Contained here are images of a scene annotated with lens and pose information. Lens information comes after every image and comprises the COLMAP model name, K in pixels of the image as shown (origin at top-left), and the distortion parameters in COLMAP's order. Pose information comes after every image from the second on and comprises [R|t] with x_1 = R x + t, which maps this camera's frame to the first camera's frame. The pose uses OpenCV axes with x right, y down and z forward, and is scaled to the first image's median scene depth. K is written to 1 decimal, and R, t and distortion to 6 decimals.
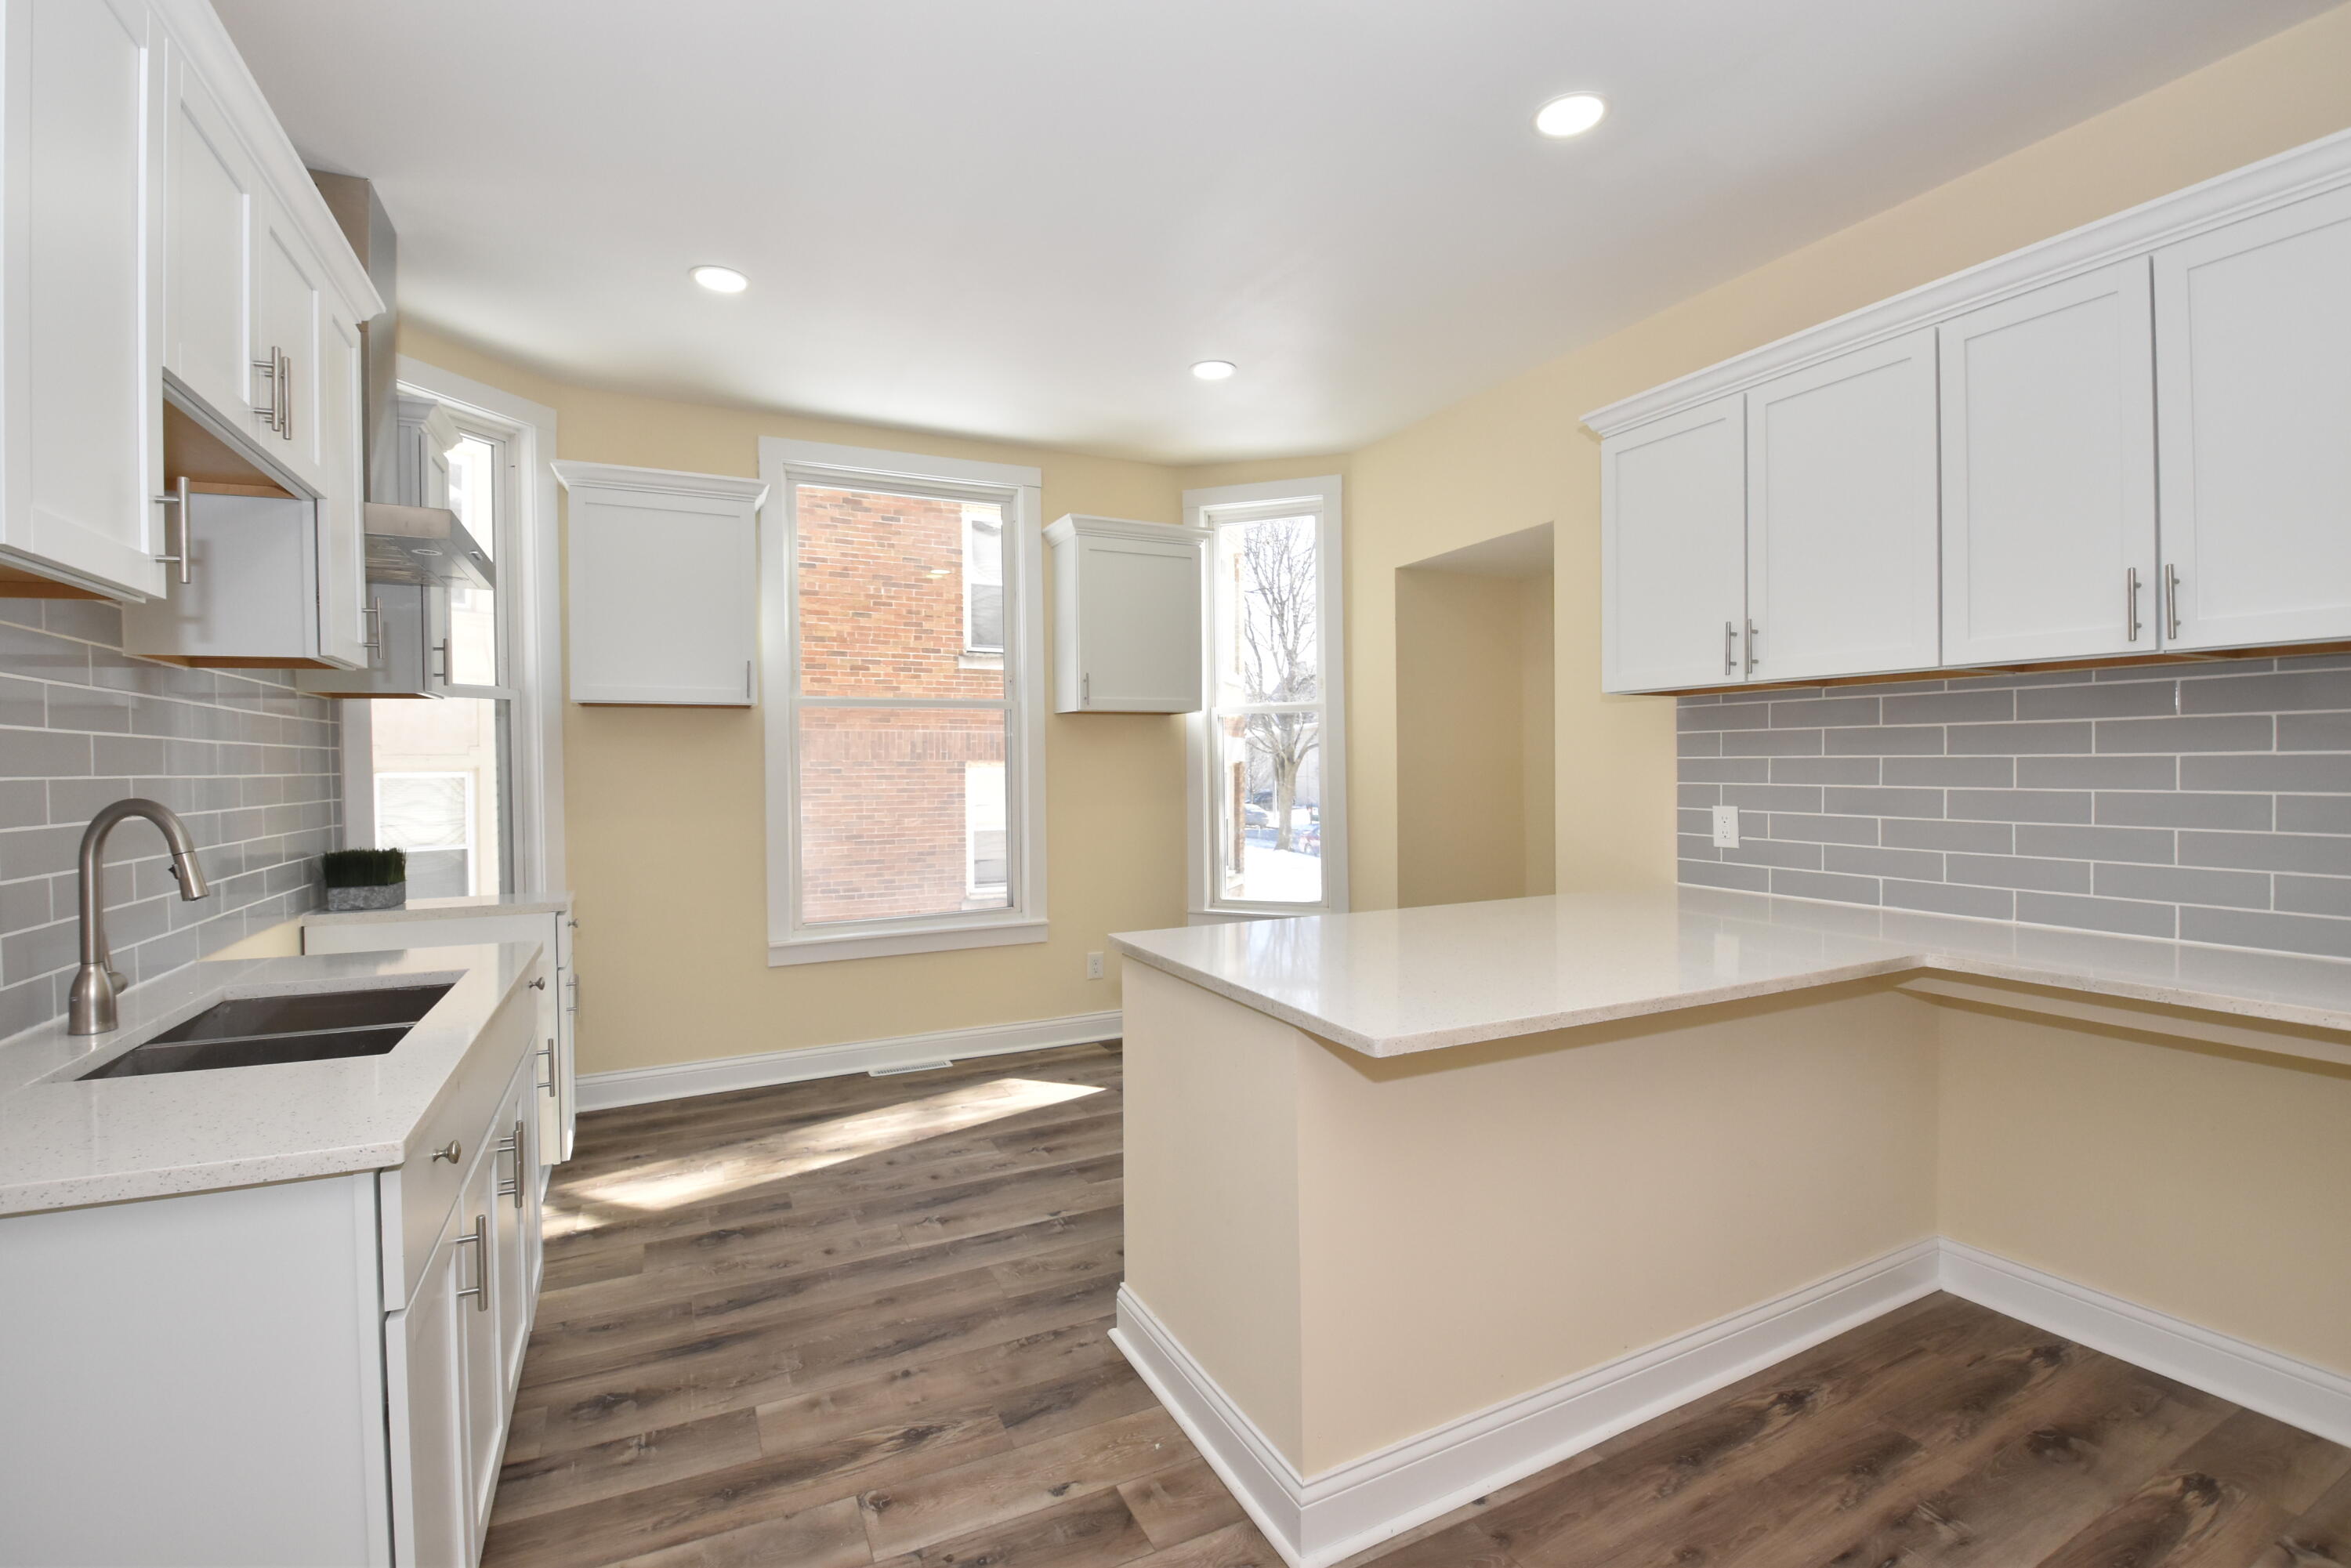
lens RADIAL K [[1041.9, 0, 1183.3], [0, 1041.9, 764.8], [0, 0, 1]] dist [-0.001869, -0.012431]
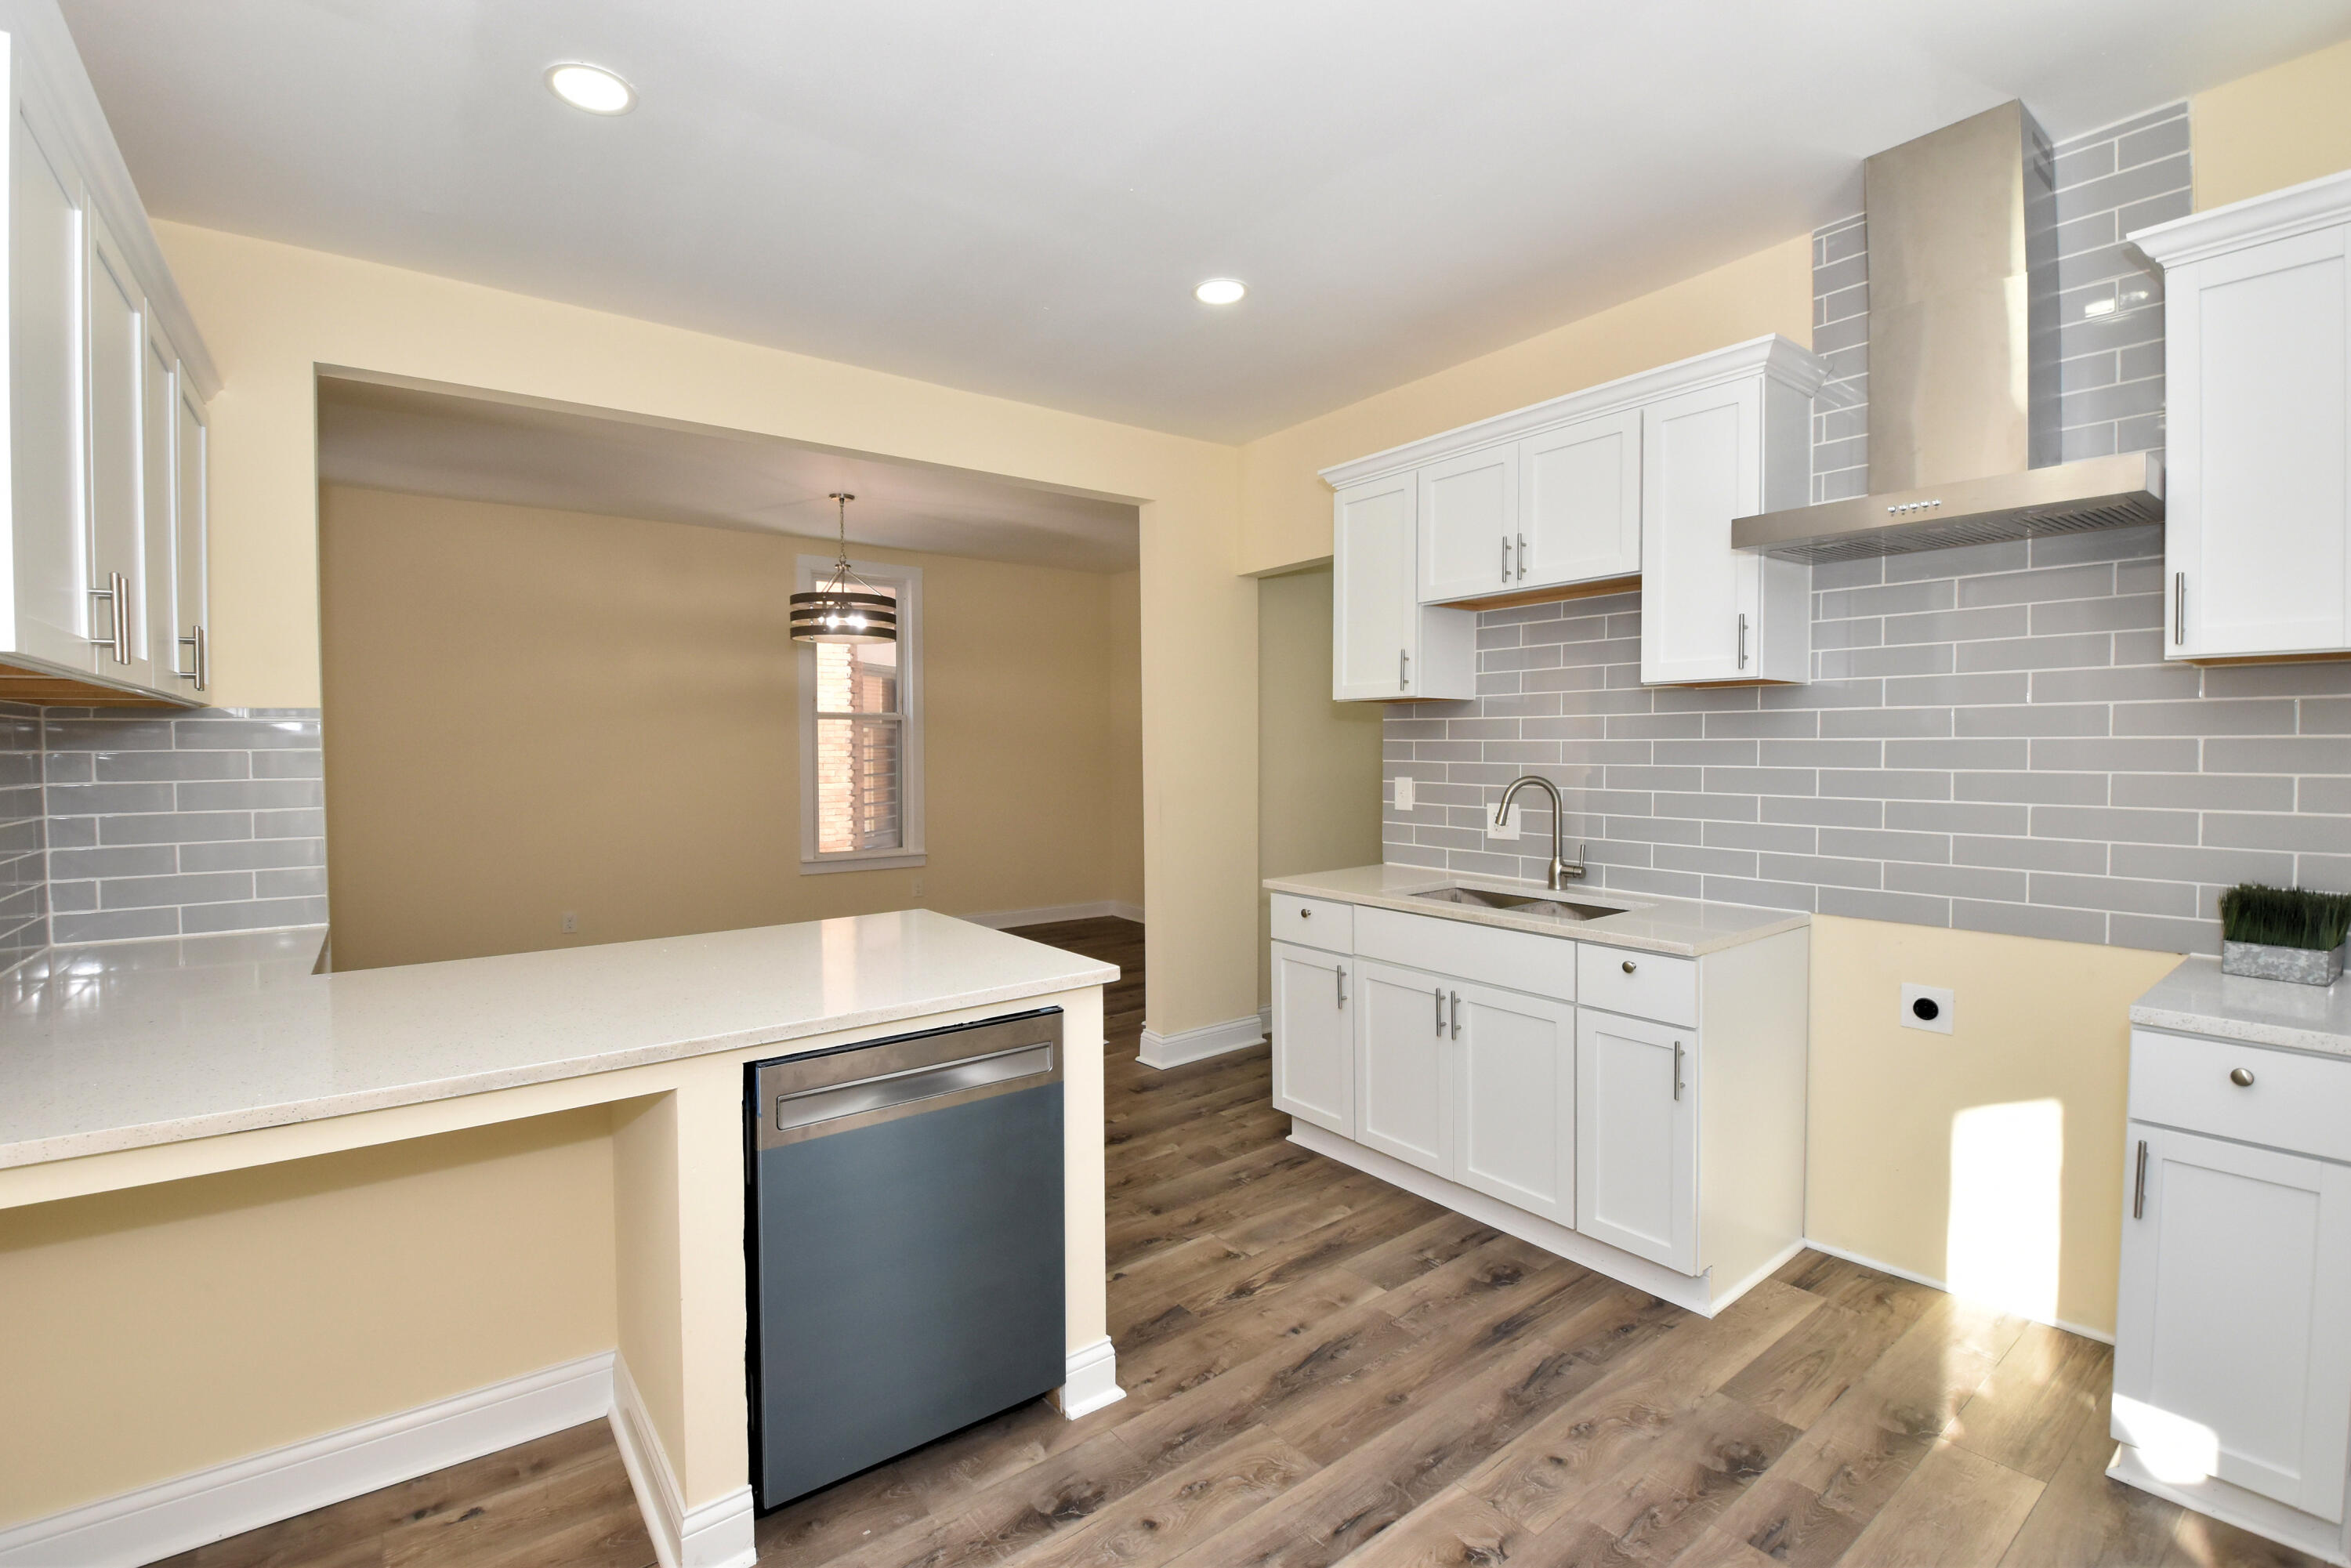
lens RADIAL K [[1041.9, 0, 1172.8], [0, 1041.9, 762.6], [0, 0, 1]] dist [-0.001869, -0.012431]
pose [[-0.982369, 0.024844, -0.185292, 0.040416], [0.020495, 0.999468, 0.025352, -0.035855], [0.185823, 0.021108, -0.982356, 1.732820]]
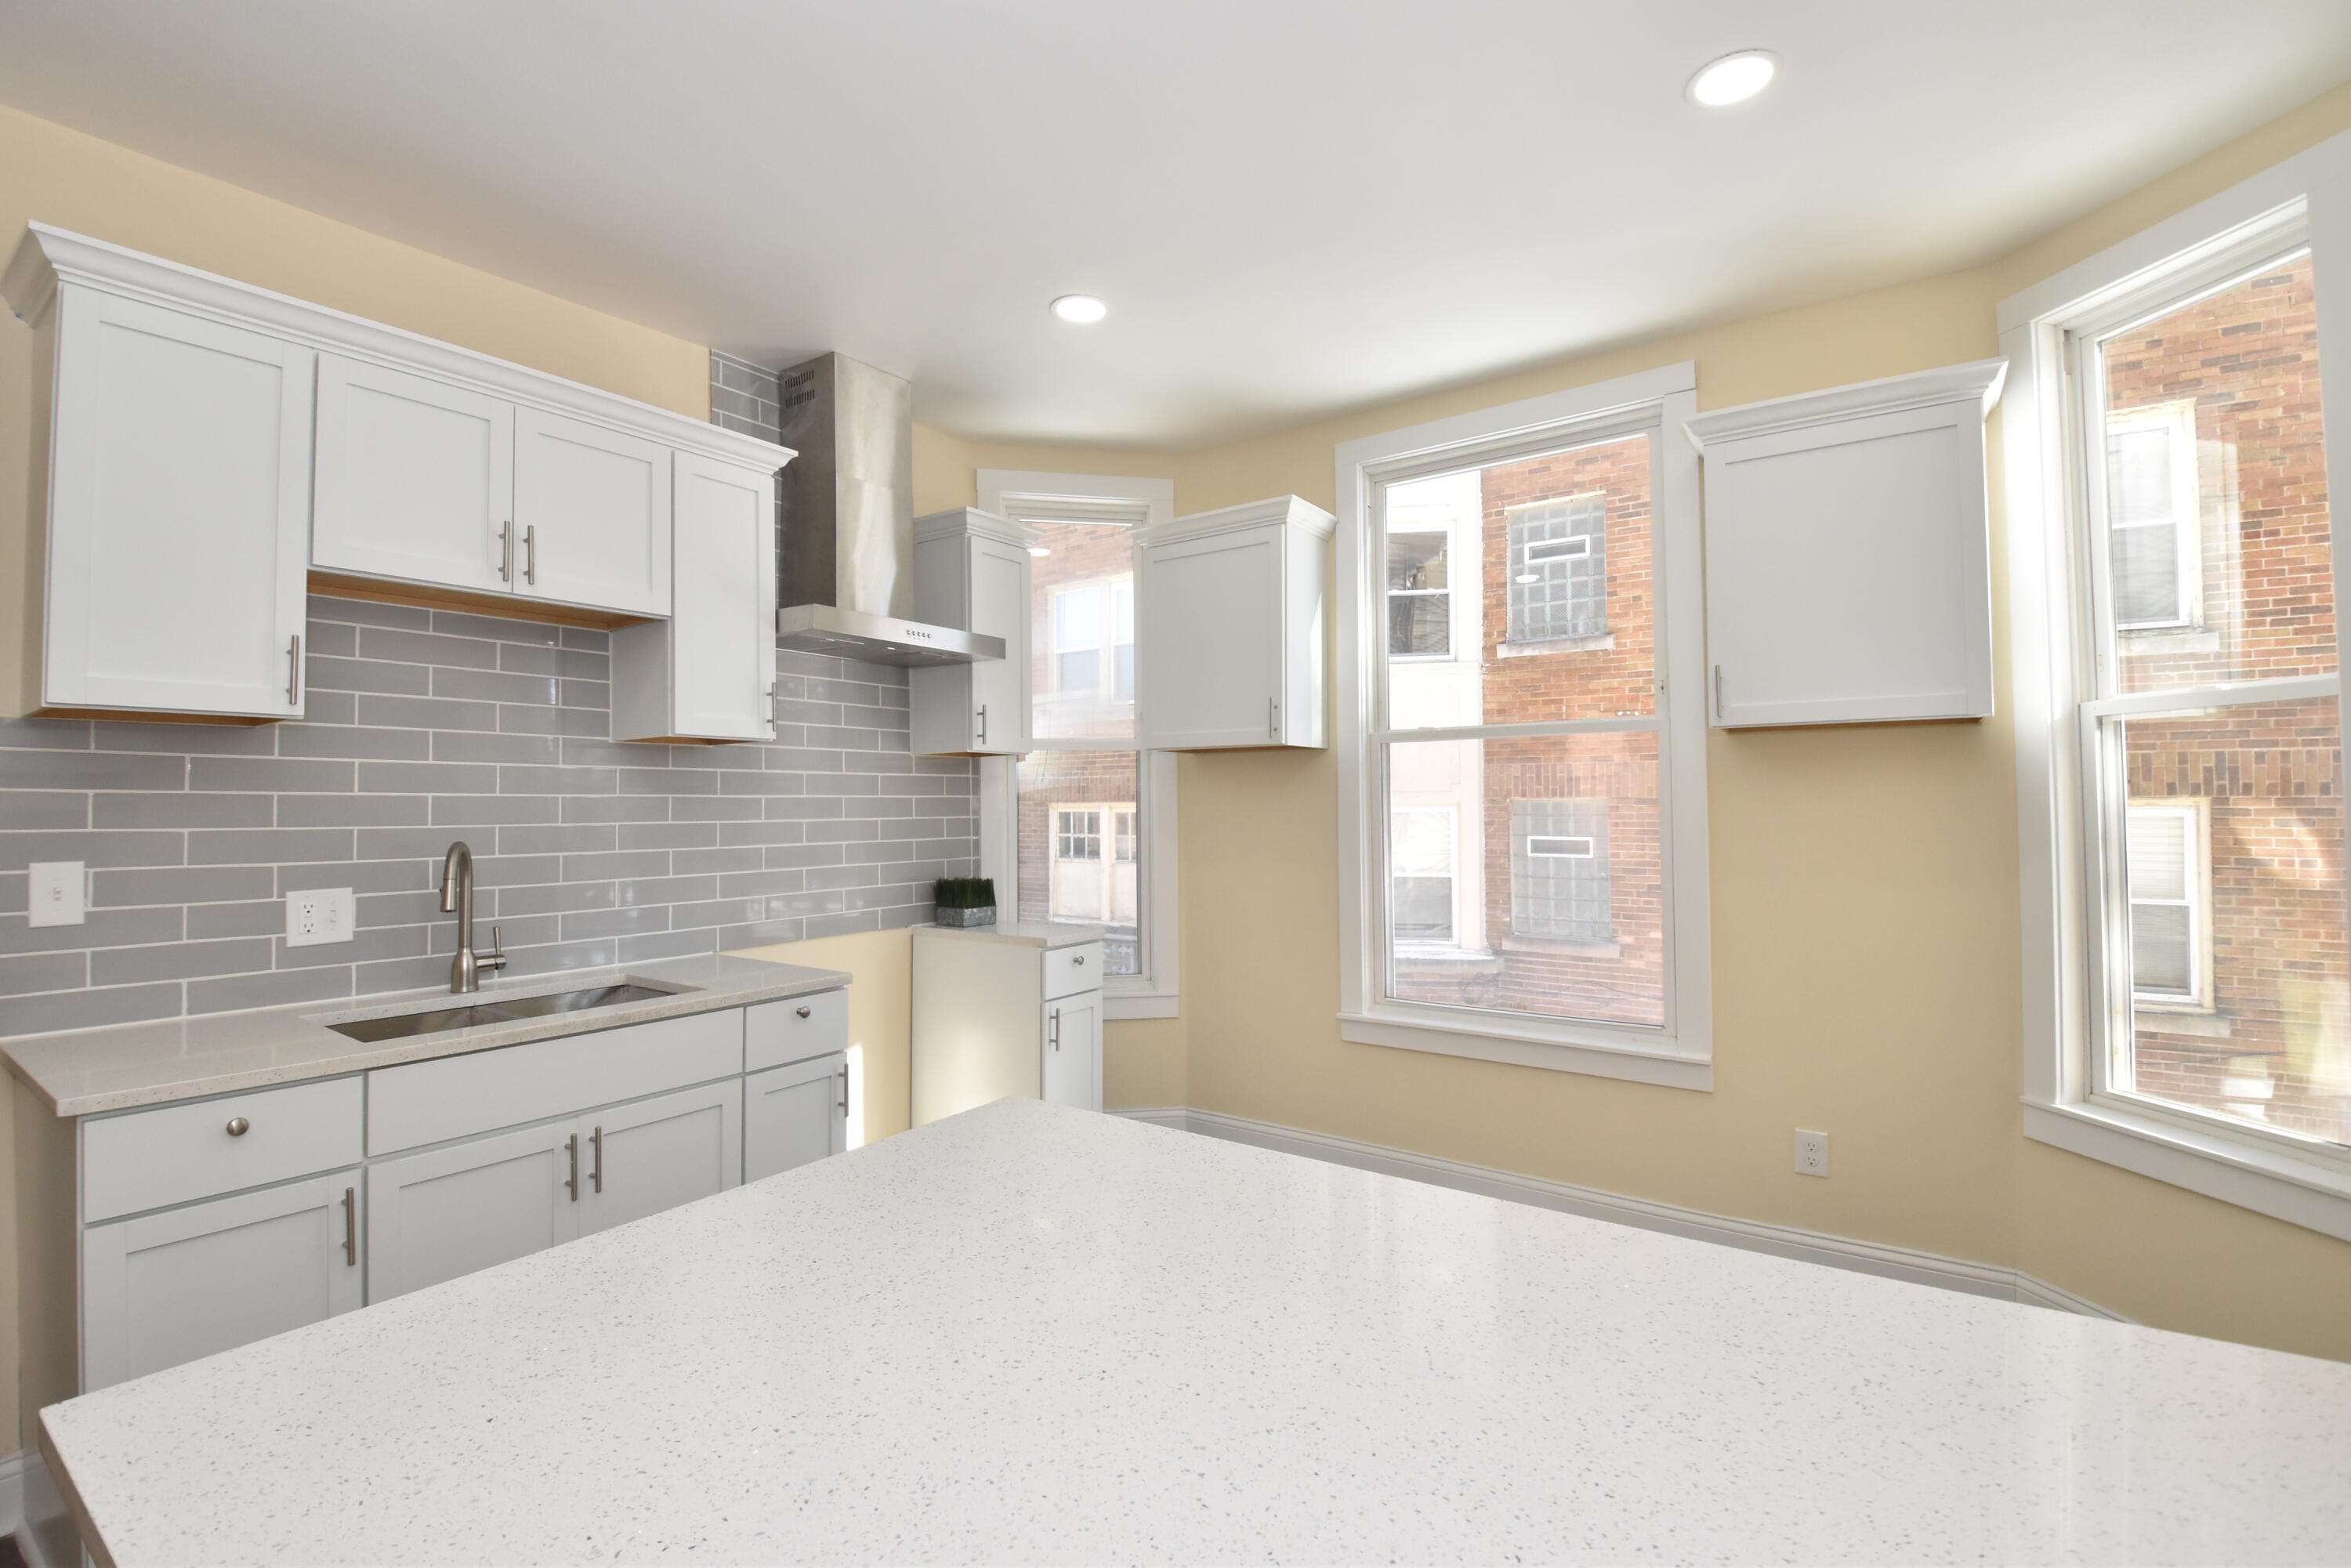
lens RADIAL K [[1041.9, 0, 1164.1], [0, 1041.9, 772.8], [0, 0, 1]] dist [-0.001869, -0.012431]
pose [[0.474893, -0.017237, -0.879875, 0.489444], [-0.002083, 0.999783, -0.020710, -0.022734], [0.880041, 0.011668, 0.474754, 0.705308]]
